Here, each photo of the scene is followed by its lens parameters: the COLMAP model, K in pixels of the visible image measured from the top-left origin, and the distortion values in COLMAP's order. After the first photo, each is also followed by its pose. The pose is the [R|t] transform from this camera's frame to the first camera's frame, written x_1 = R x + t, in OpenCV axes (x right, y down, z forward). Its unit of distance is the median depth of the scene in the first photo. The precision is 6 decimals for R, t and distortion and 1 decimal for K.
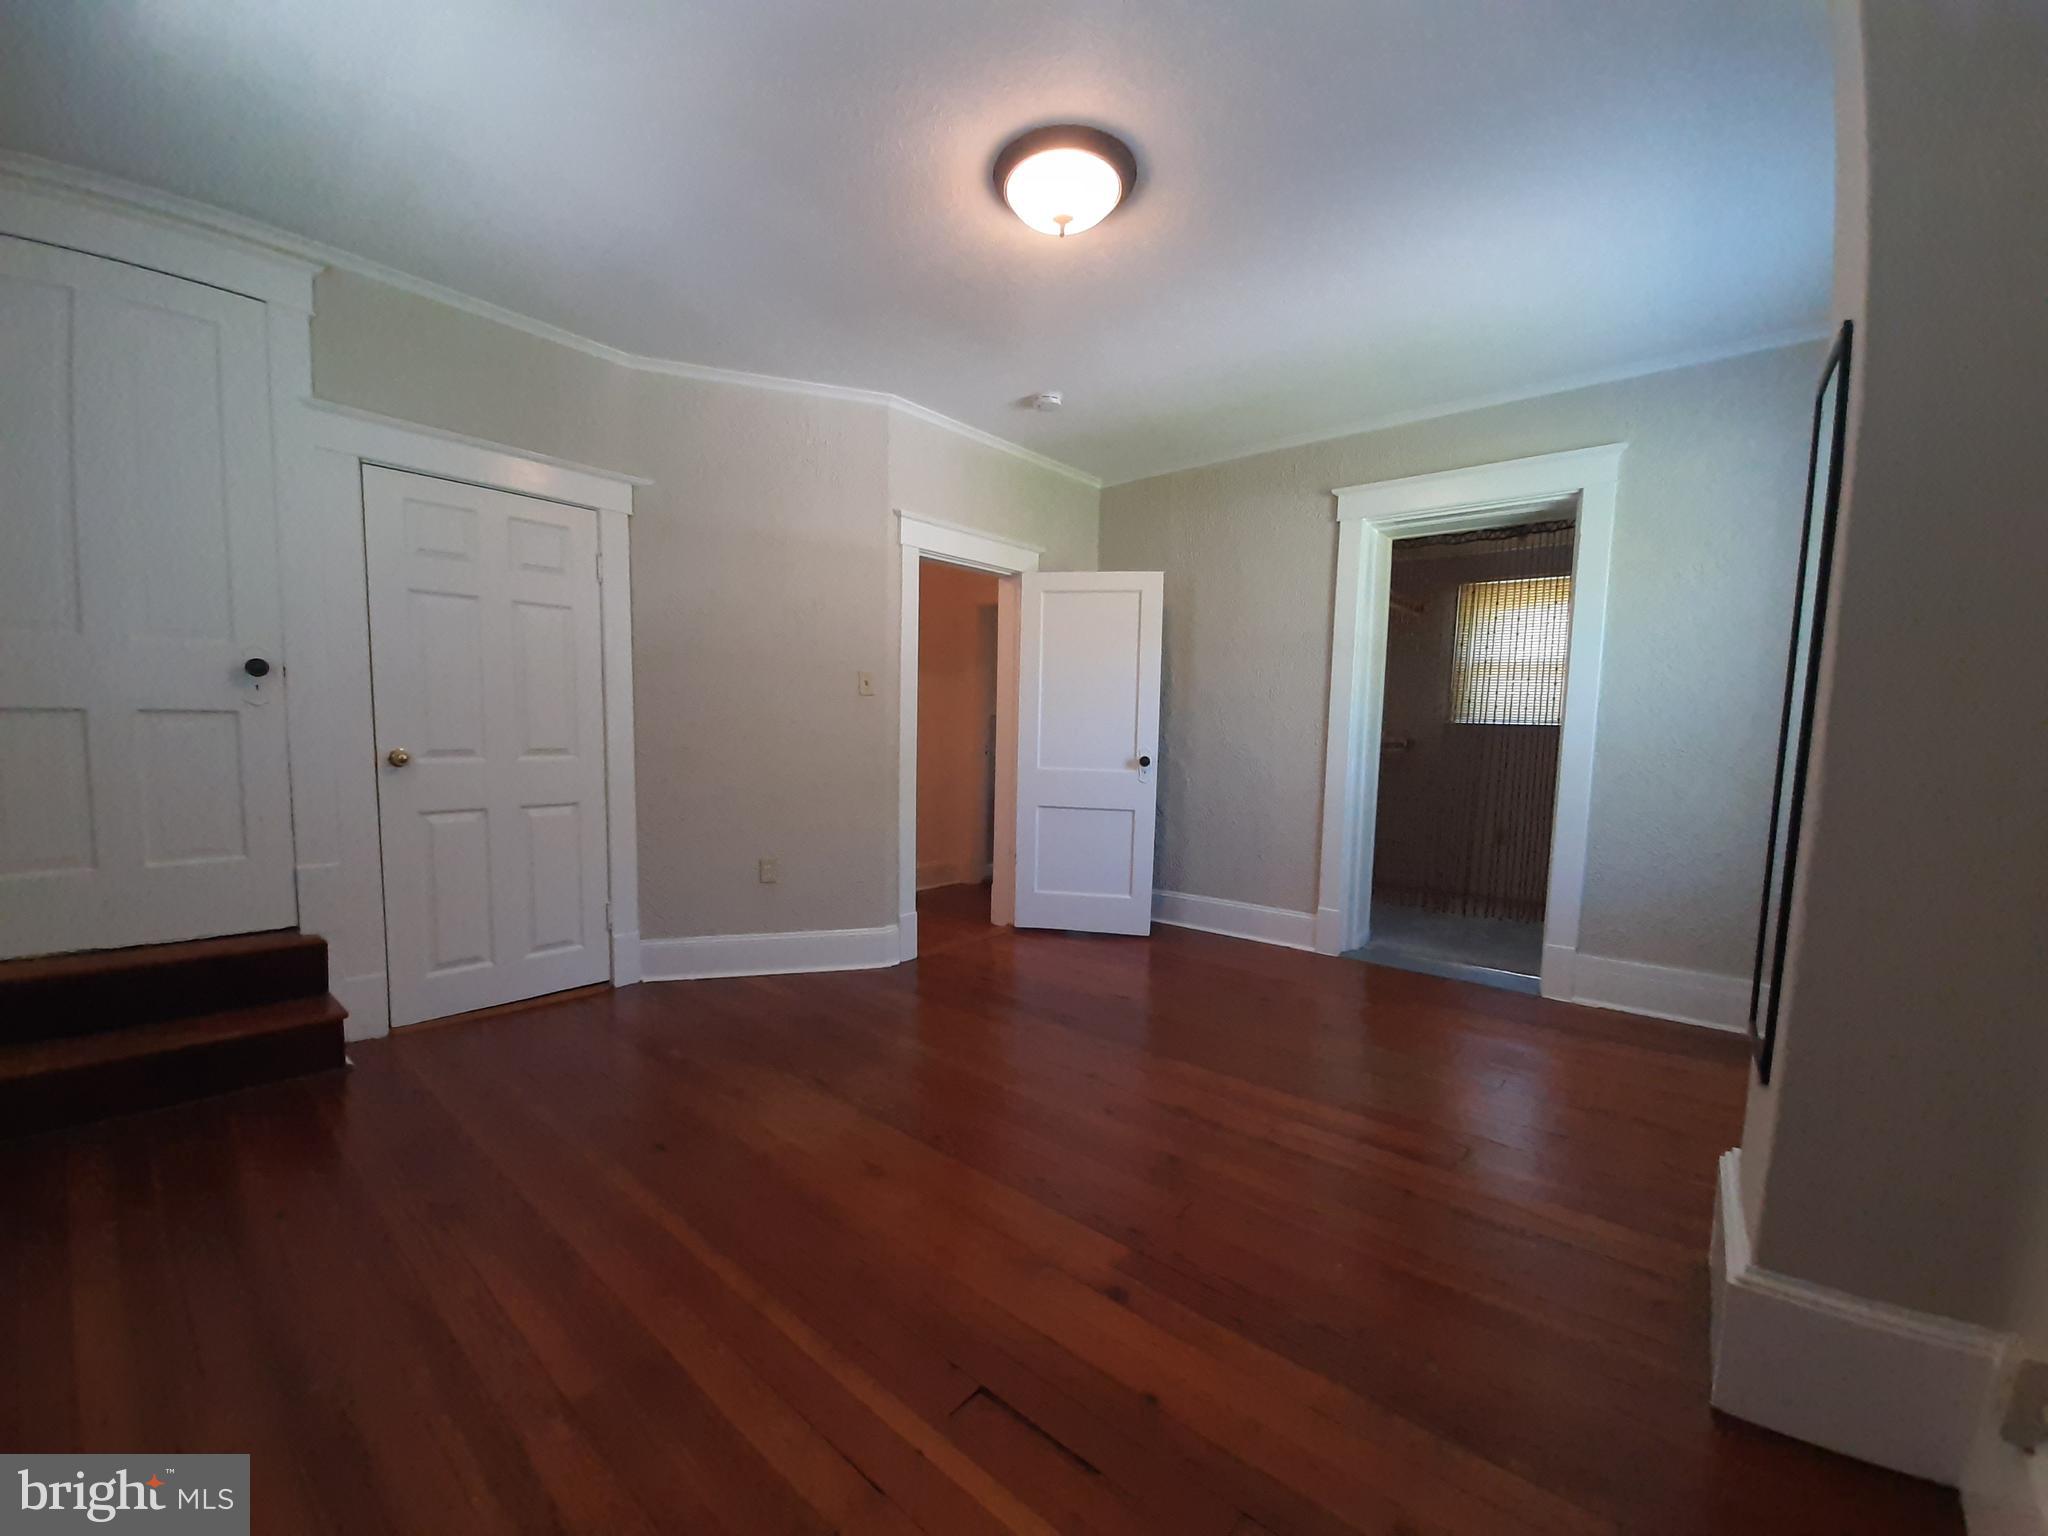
lens RADIAL K [[799.7, 0, 1014.4], [0, 799.7, 793.5], [0, 0, 1]] dist [0.001136, -0.005778]
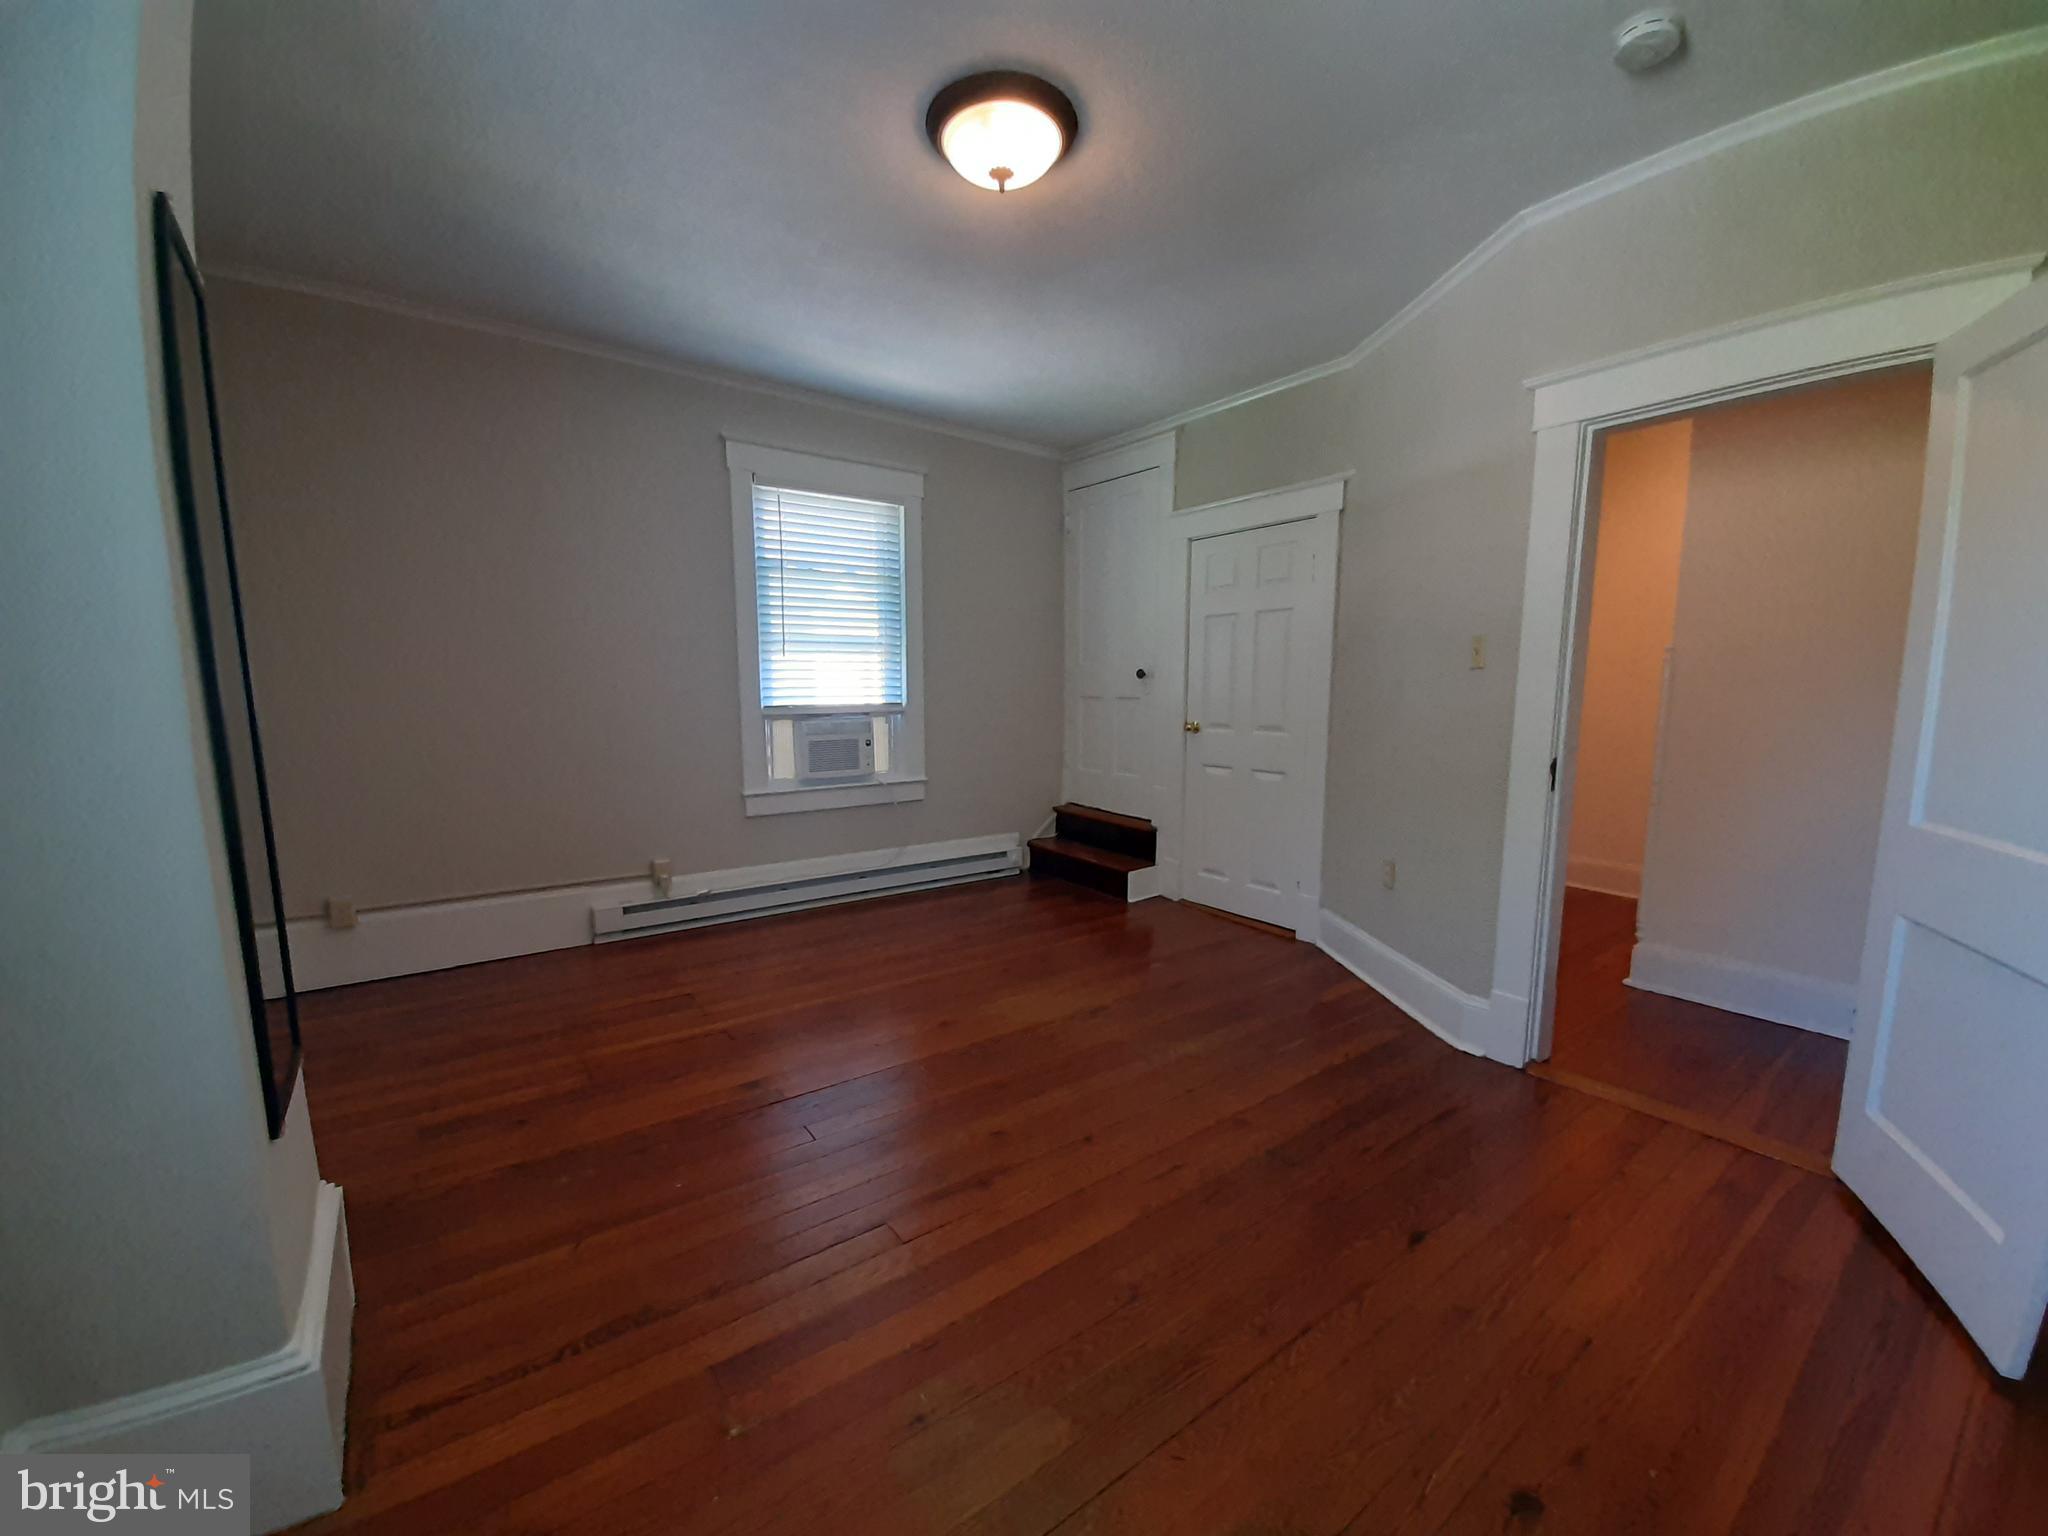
lens RADIAL K [[799.7, 0, 1014.4], [0, 799.7, 793.5], [0, 0, 1]] dist [0.001136, -0.005778]
pose [[-0.236249, 0.109104, -0.965548, 0.707521], [-0.089708, 0.986984, 0.133476, -0.080090], [0.967543, 0.118151, -0.223387, 0.881562]]
